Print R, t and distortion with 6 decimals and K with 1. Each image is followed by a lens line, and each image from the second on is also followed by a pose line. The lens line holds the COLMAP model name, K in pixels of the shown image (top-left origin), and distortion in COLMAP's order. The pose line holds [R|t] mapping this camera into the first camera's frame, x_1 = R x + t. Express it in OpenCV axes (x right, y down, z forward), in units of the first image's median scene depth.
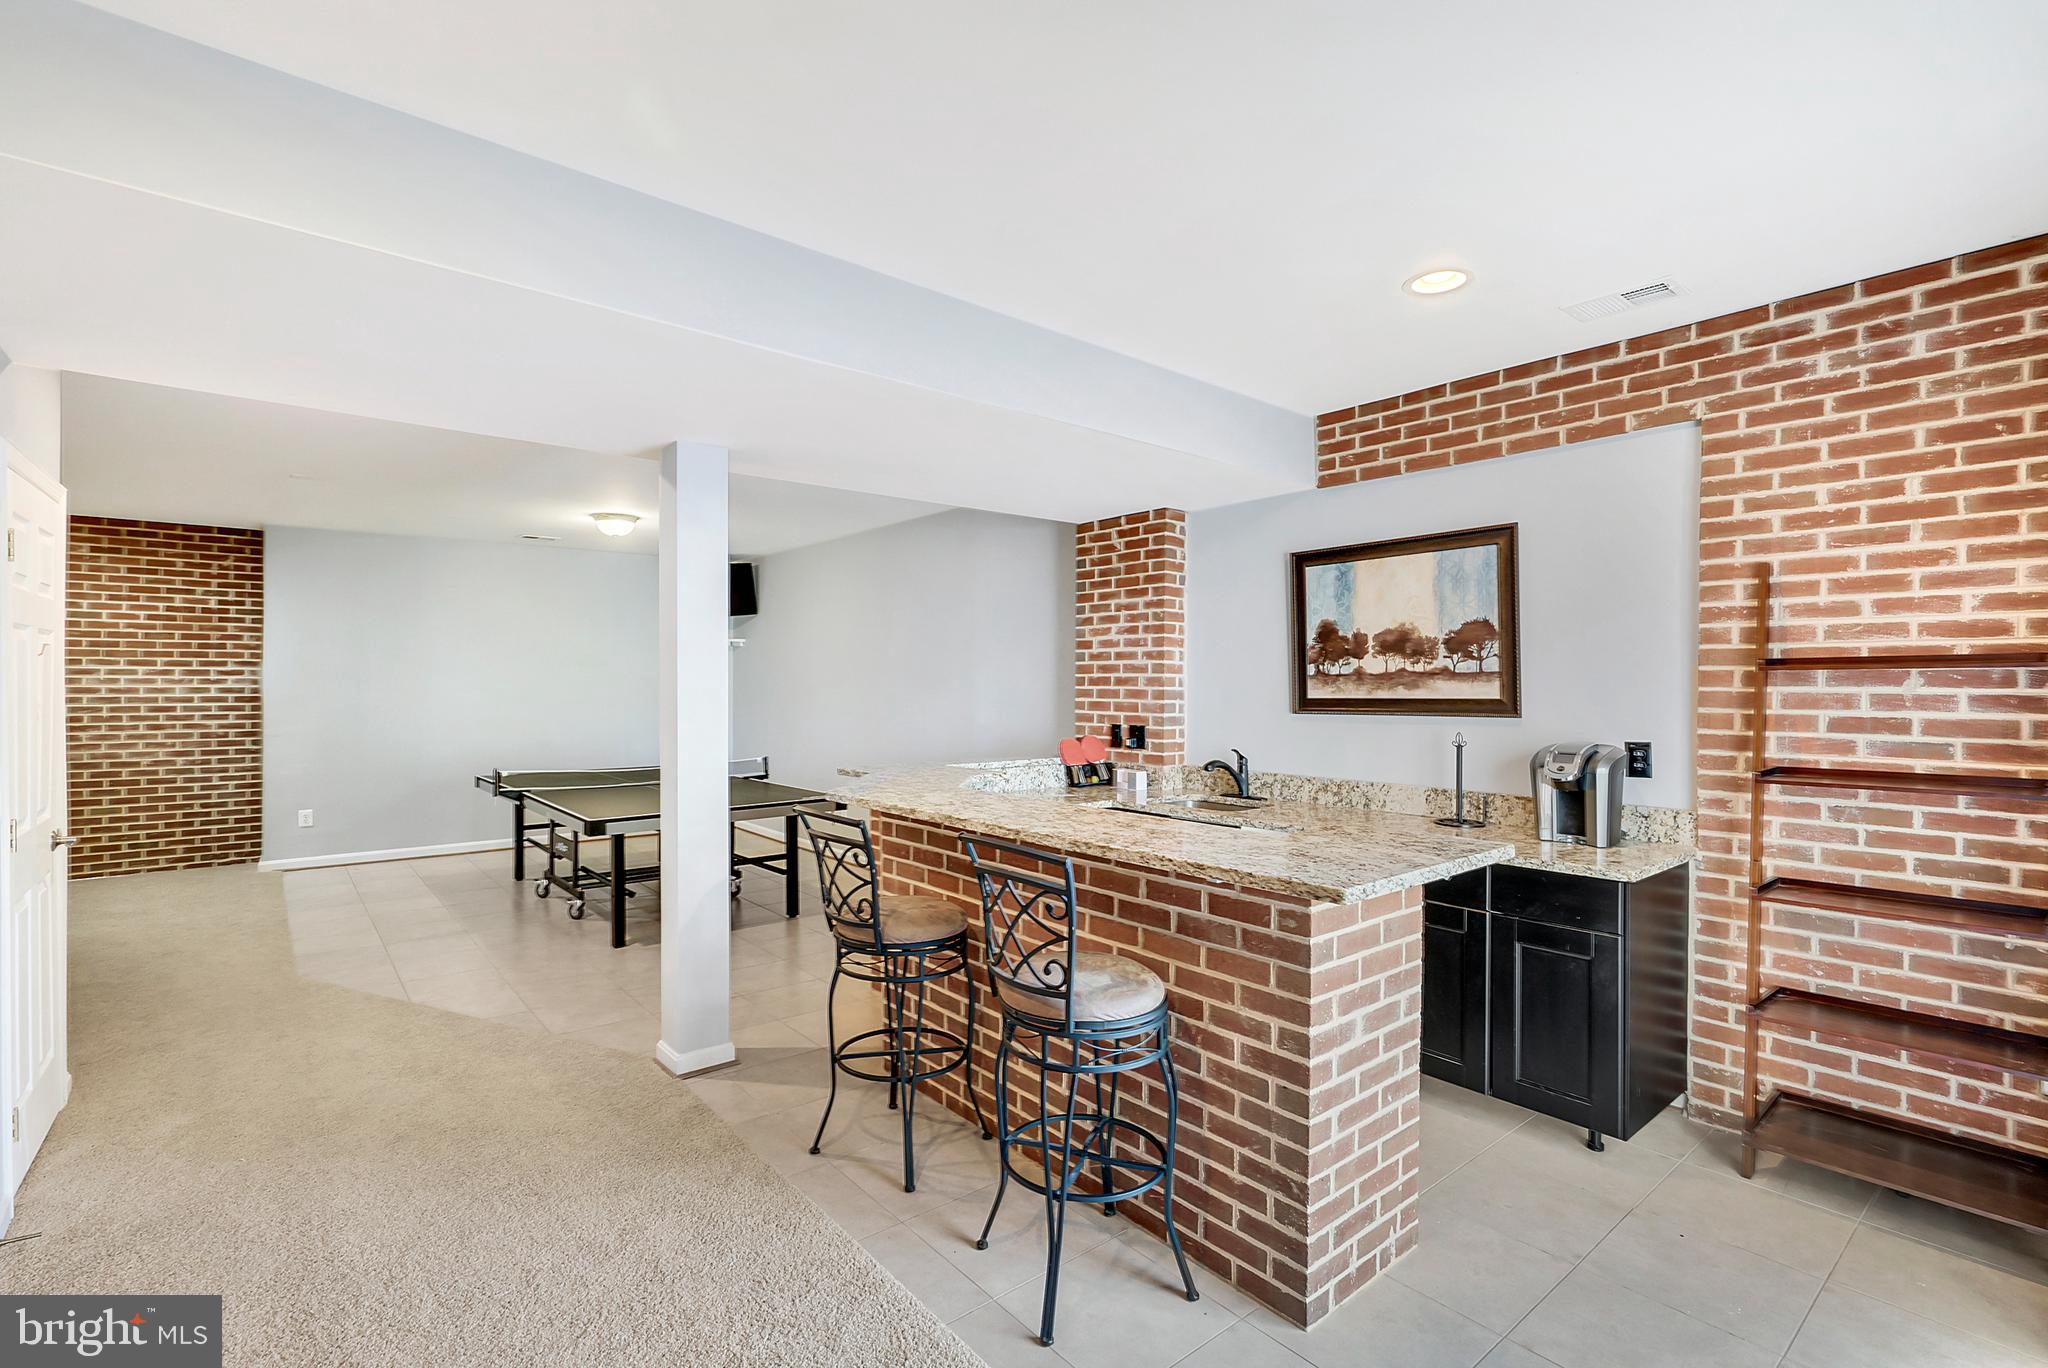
lens RADIAL K [[934.2, 0, 1021.5], [0, 934.2, 684.5], [0, 0, 1]] dist [-0.002913, -0.004091]
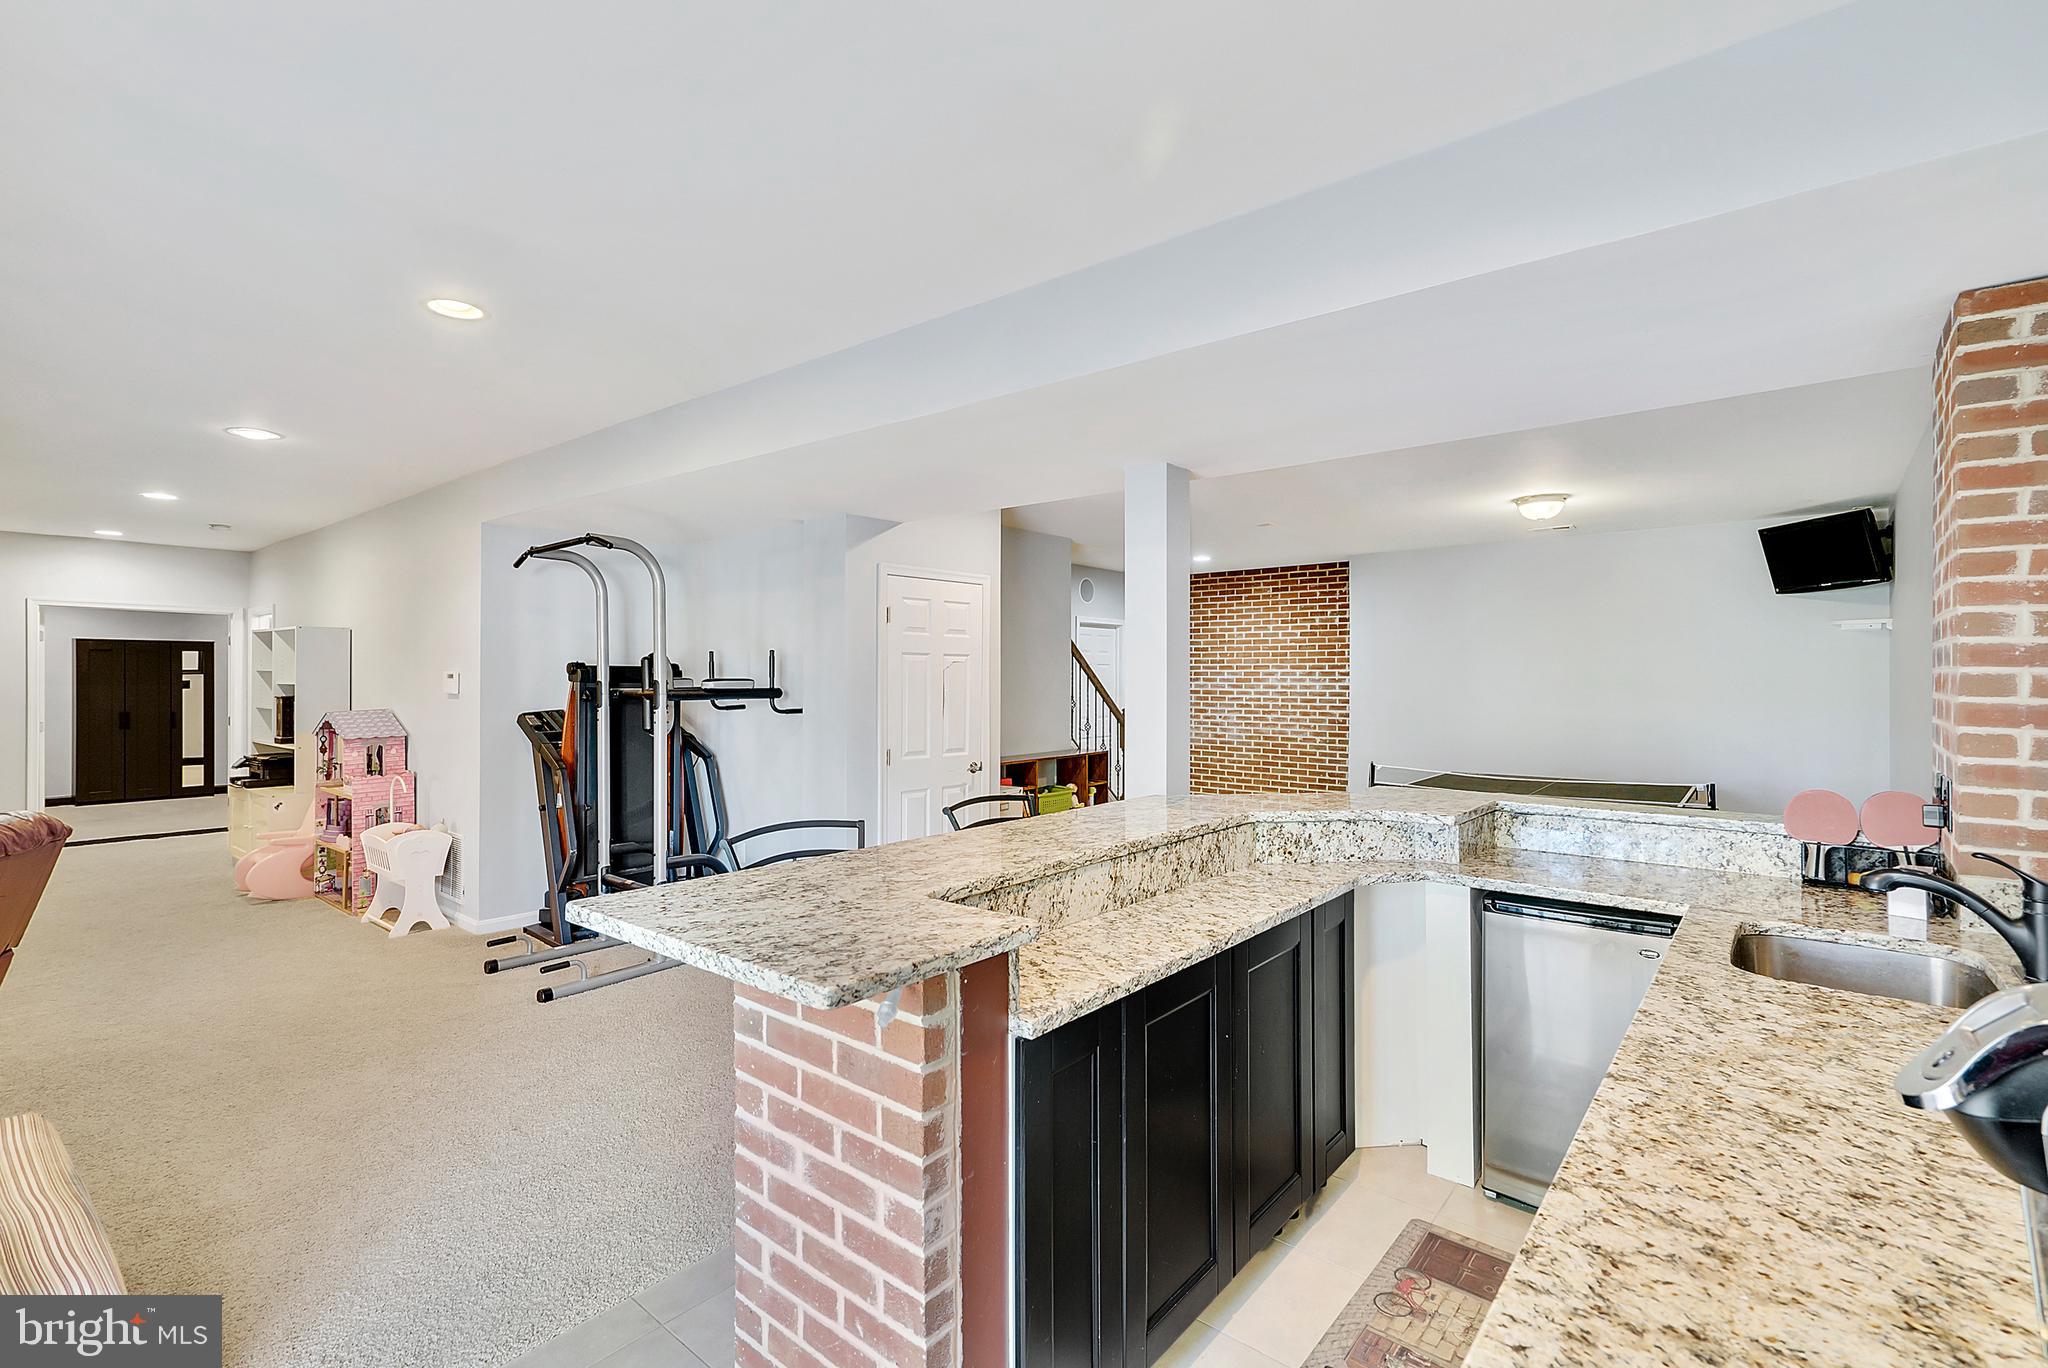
lens RADIAL K [[934.2, 0, 1021.3], [0, 934.2, 681.3], [0, 0, 1]] dist [-0.002913, -0.004091]
pose [[0.182862, -0.001988, -0.983137, 0.361766], [-0.001100, 0.999997, -0.002226, 0.000885], [0.983138, 0.001488, 0.182860, 0.344290]]
